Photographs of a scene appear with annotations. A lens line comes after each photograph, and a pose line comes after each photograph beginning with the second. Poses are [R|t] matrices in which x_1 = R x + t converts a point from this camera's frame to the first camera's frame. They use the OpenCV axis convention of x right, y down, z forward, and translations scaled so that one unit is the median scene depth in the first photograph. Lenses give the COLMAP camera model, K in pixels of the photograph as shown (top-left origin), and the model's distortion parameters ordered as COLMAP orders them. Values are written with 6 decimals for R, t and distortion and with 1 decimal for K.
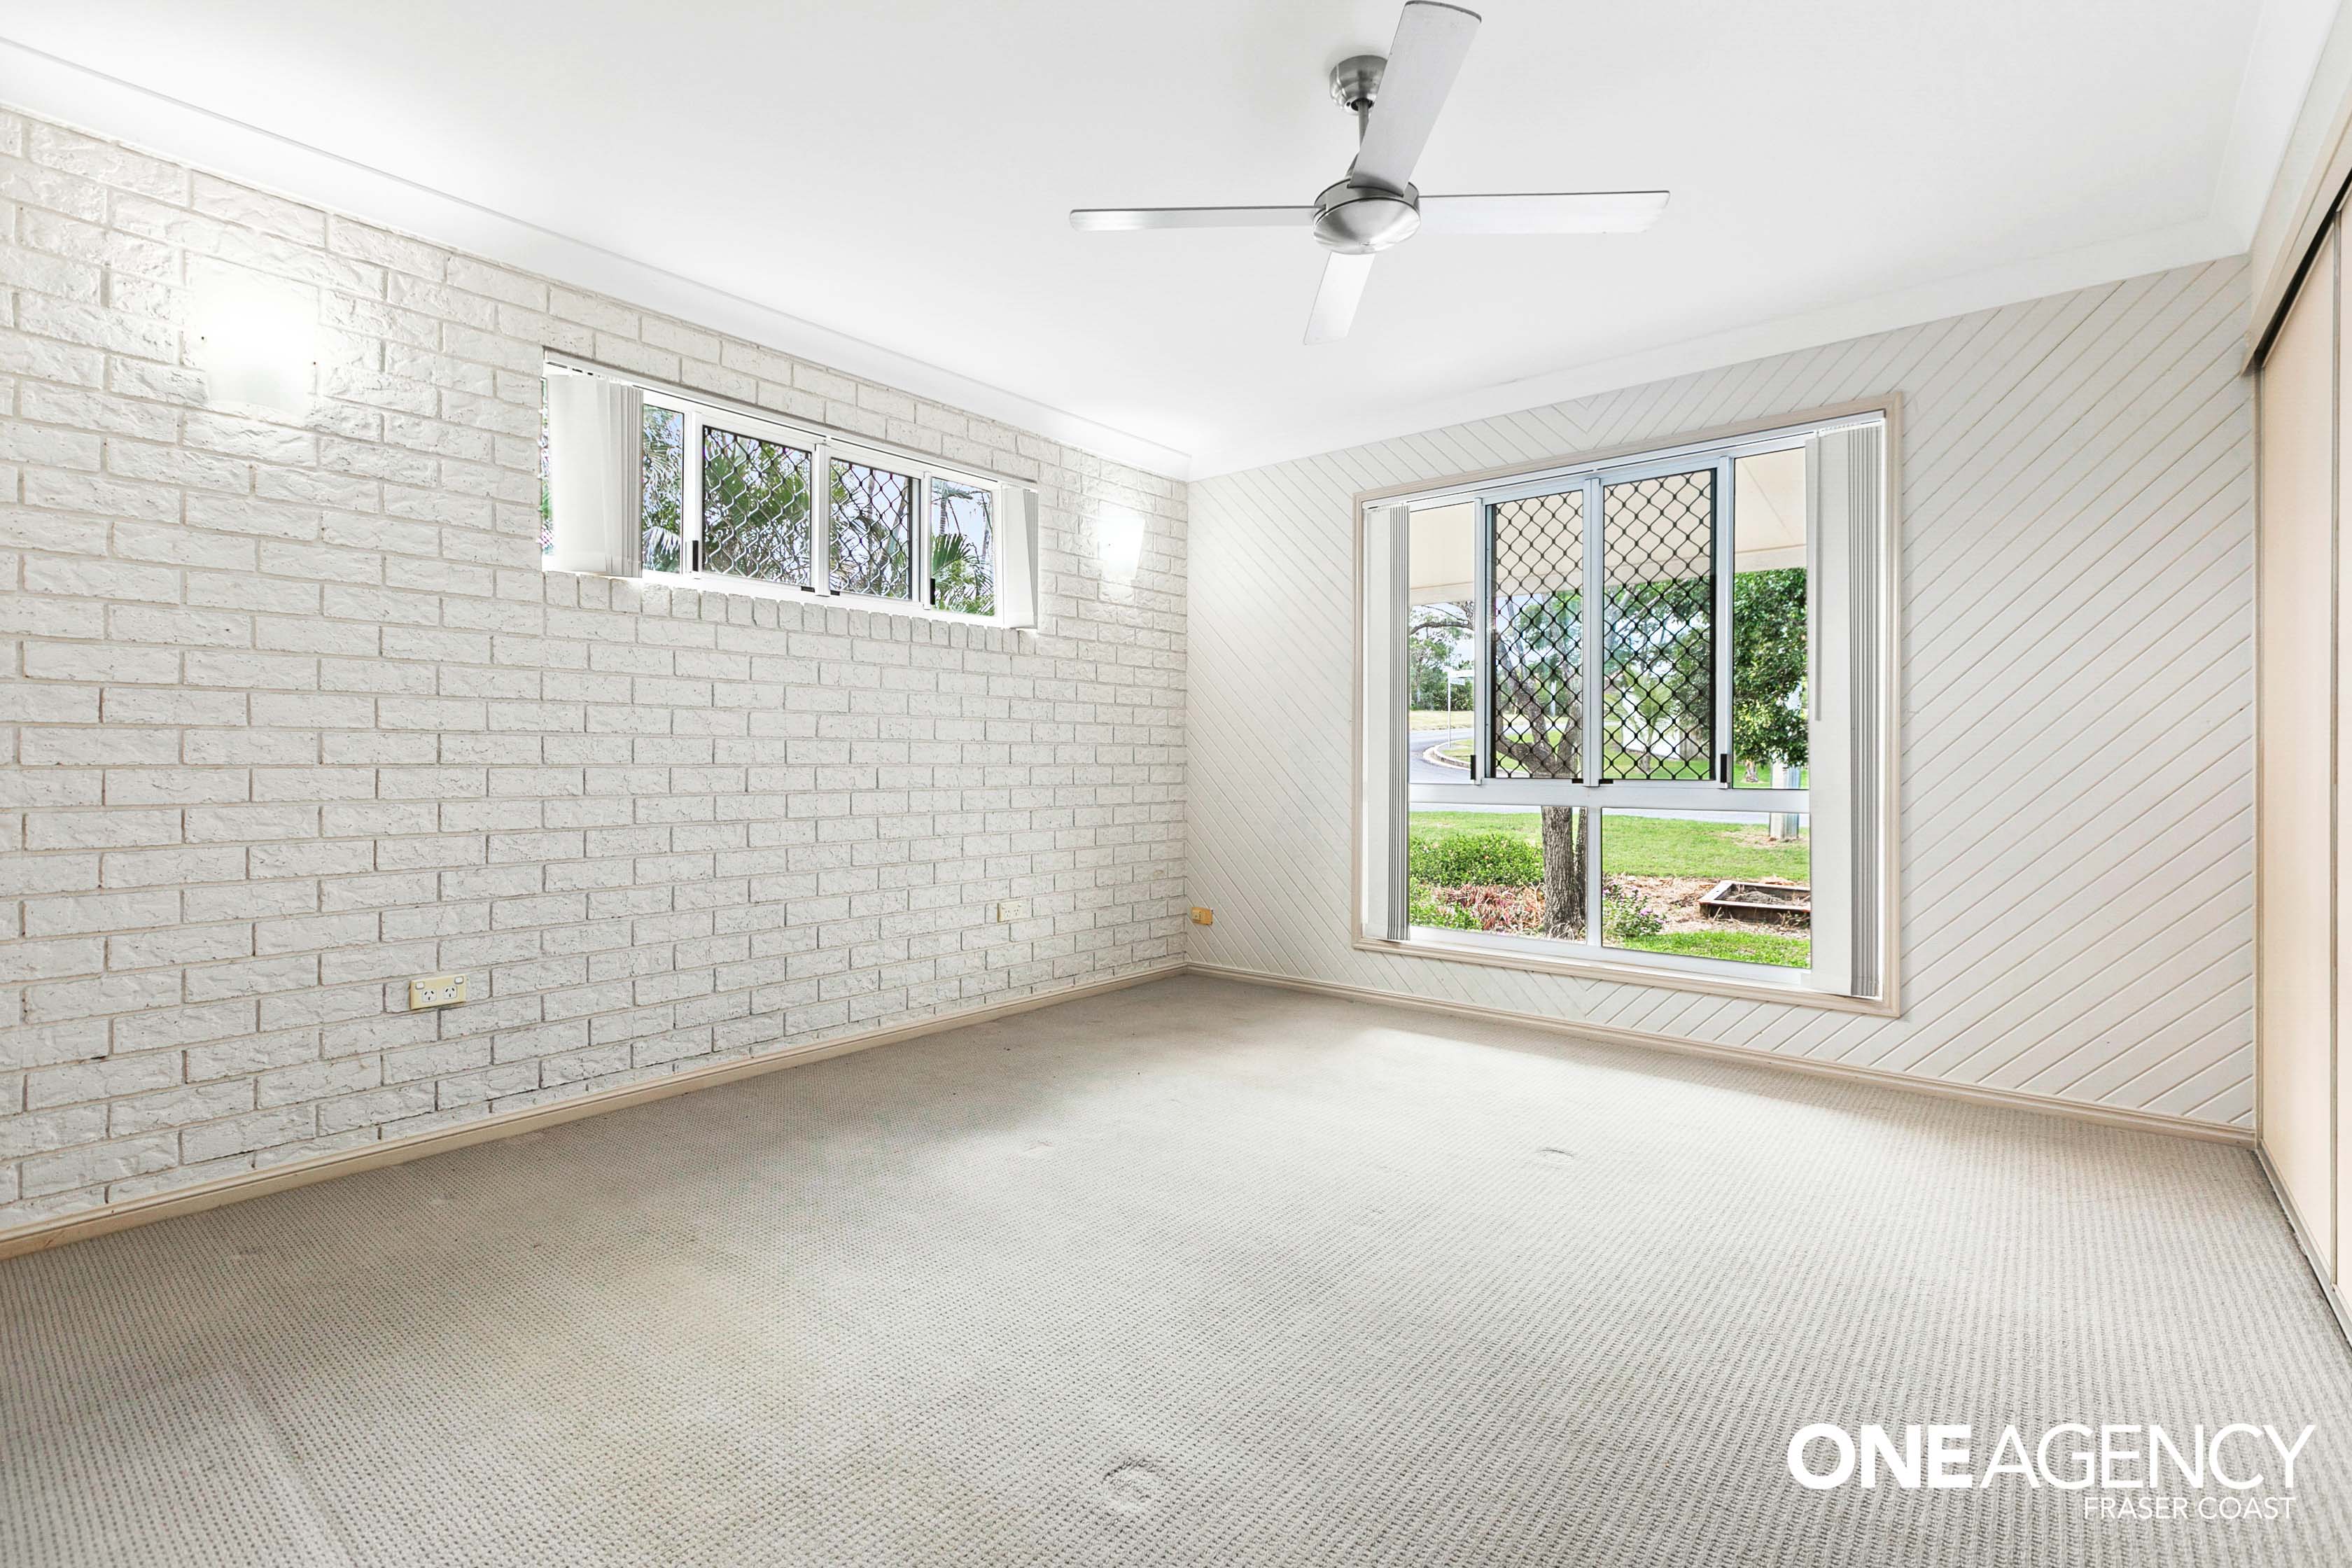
lens RADIAL K [[1066.4, 0, 1175.1], [0, 1066.4, 782.0], [0, 0, 1]] dist [0.003190, 0.000340]
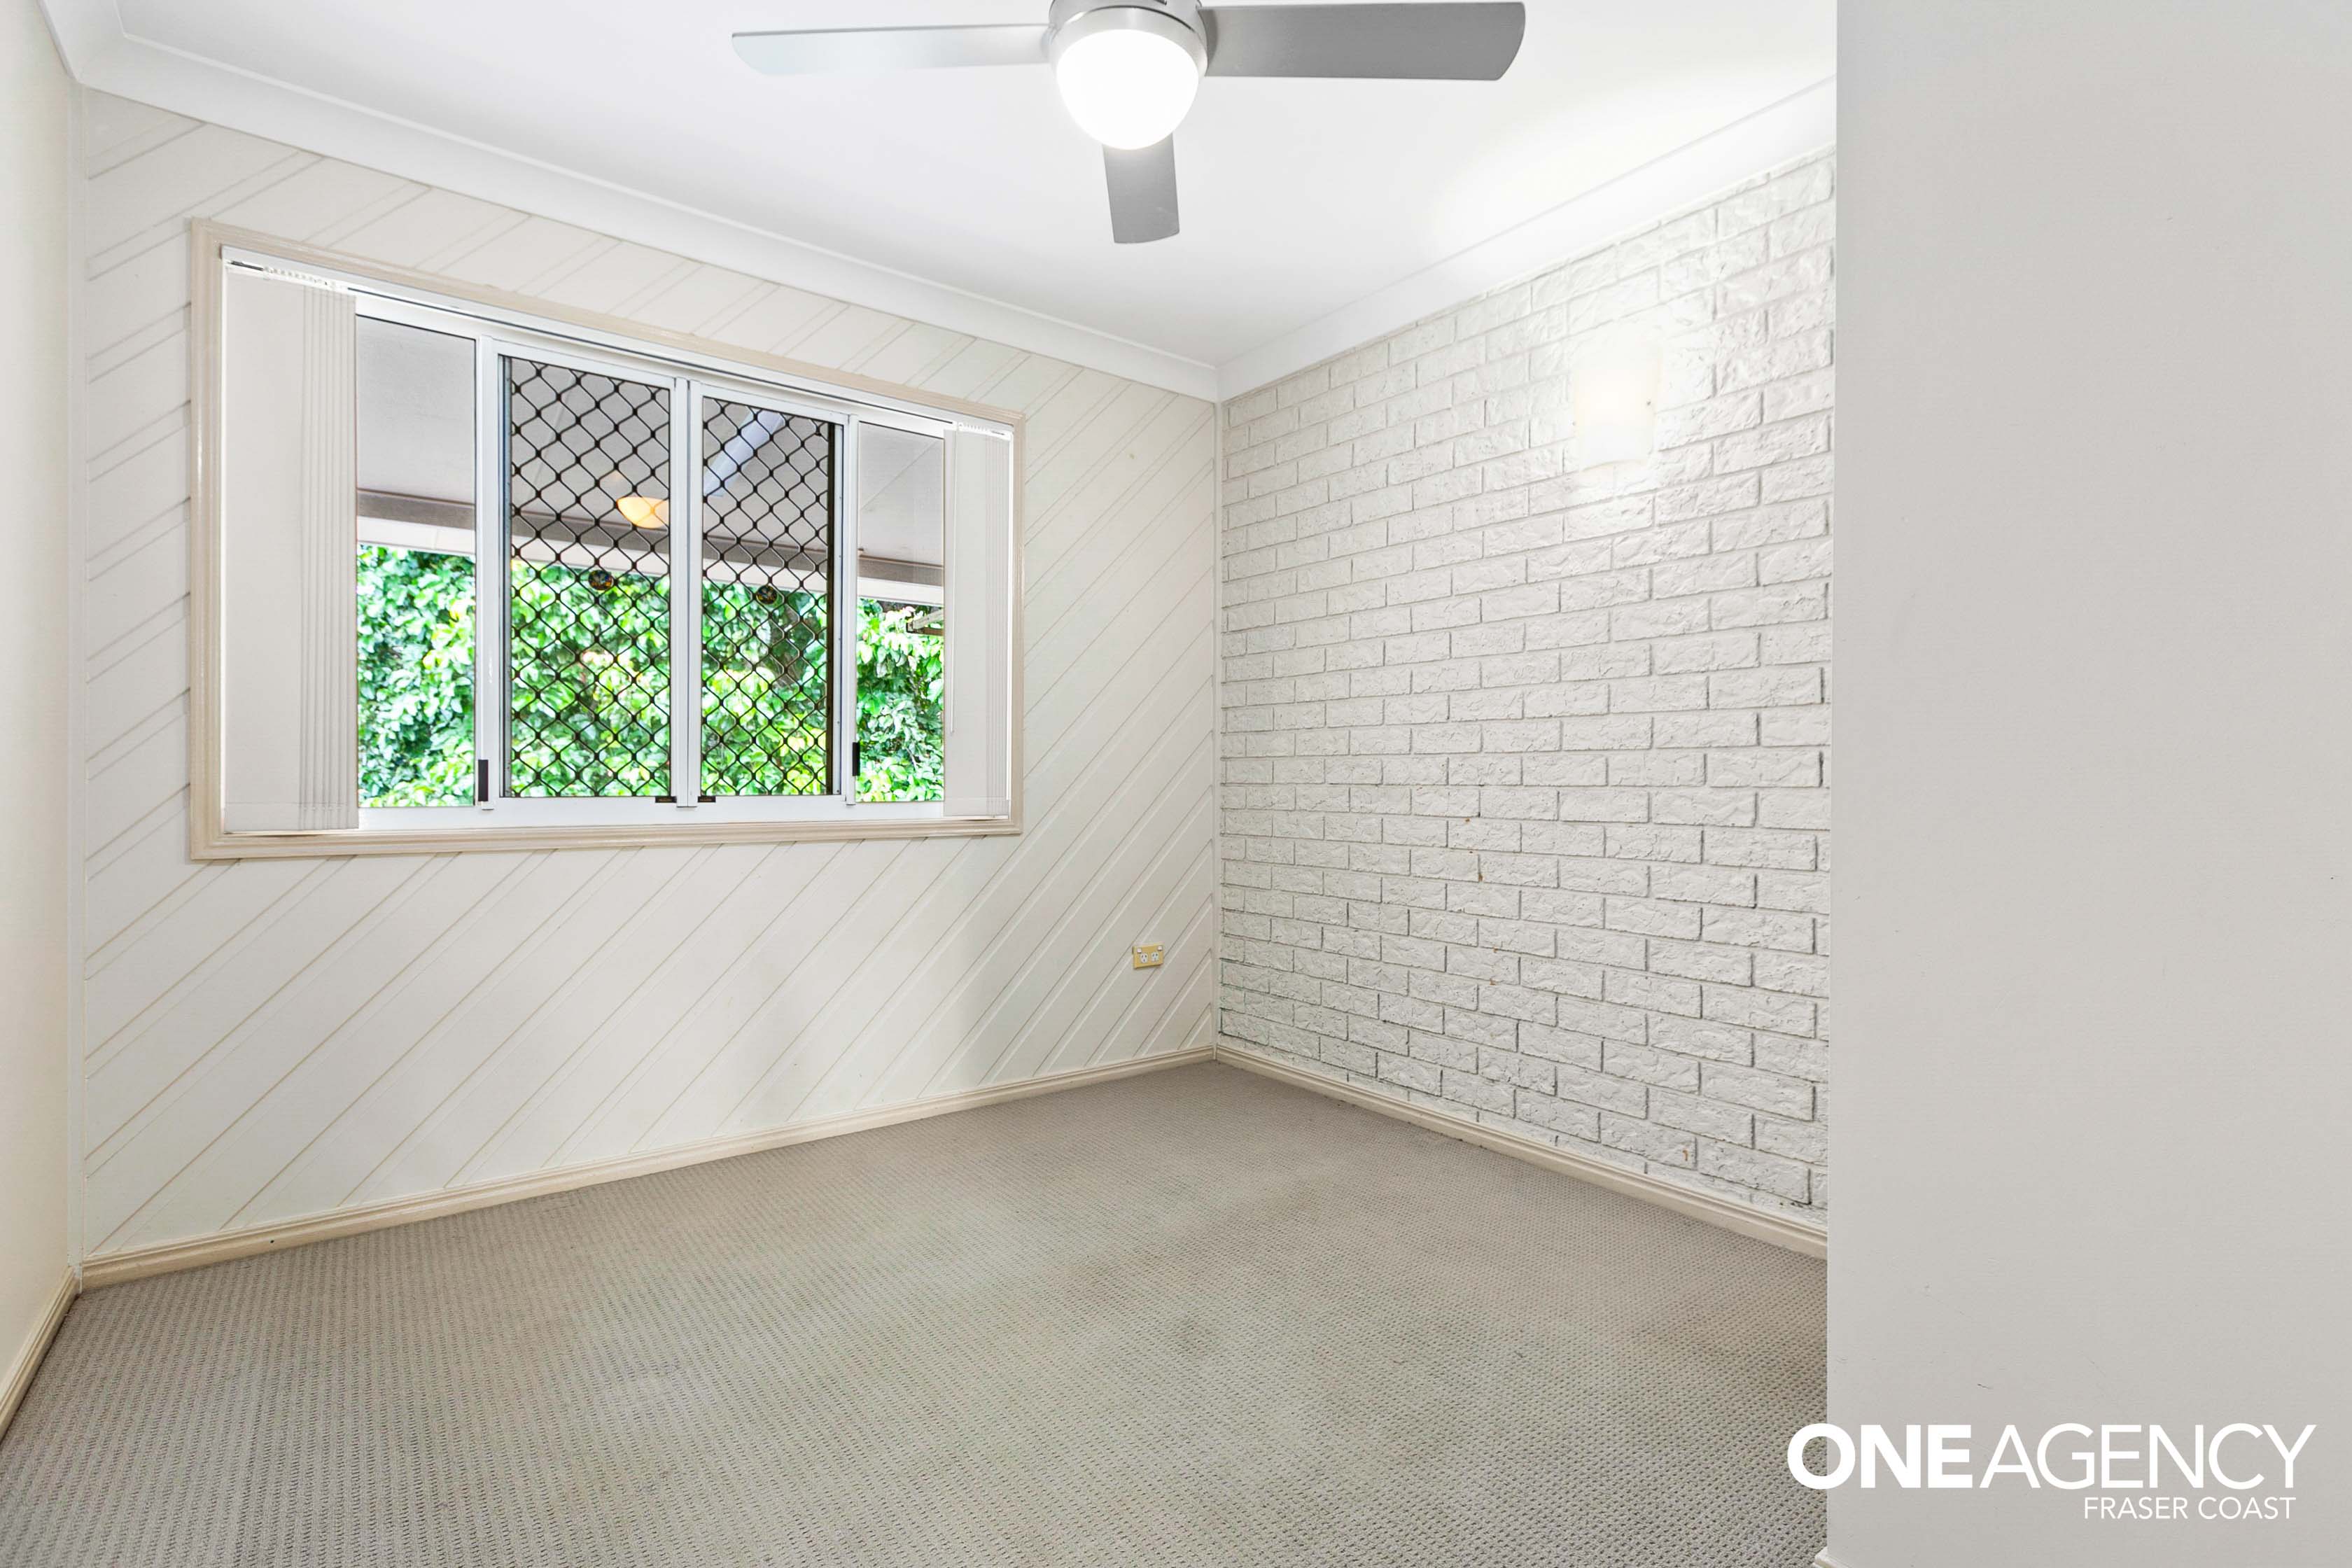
lens RADIAL K [[1066.4, 0, 1172.3], [0, 1066.4, 776.6], [0, 0, 1]] dist [0.003190, 0.000340]
pose [[0.229878, -0.000147, 0.973219, -0.231569], [0.013320, 0.999907, -0.002995, -0.009035], [-0.973128, 0.013652, 0.229859, 0.512532]]
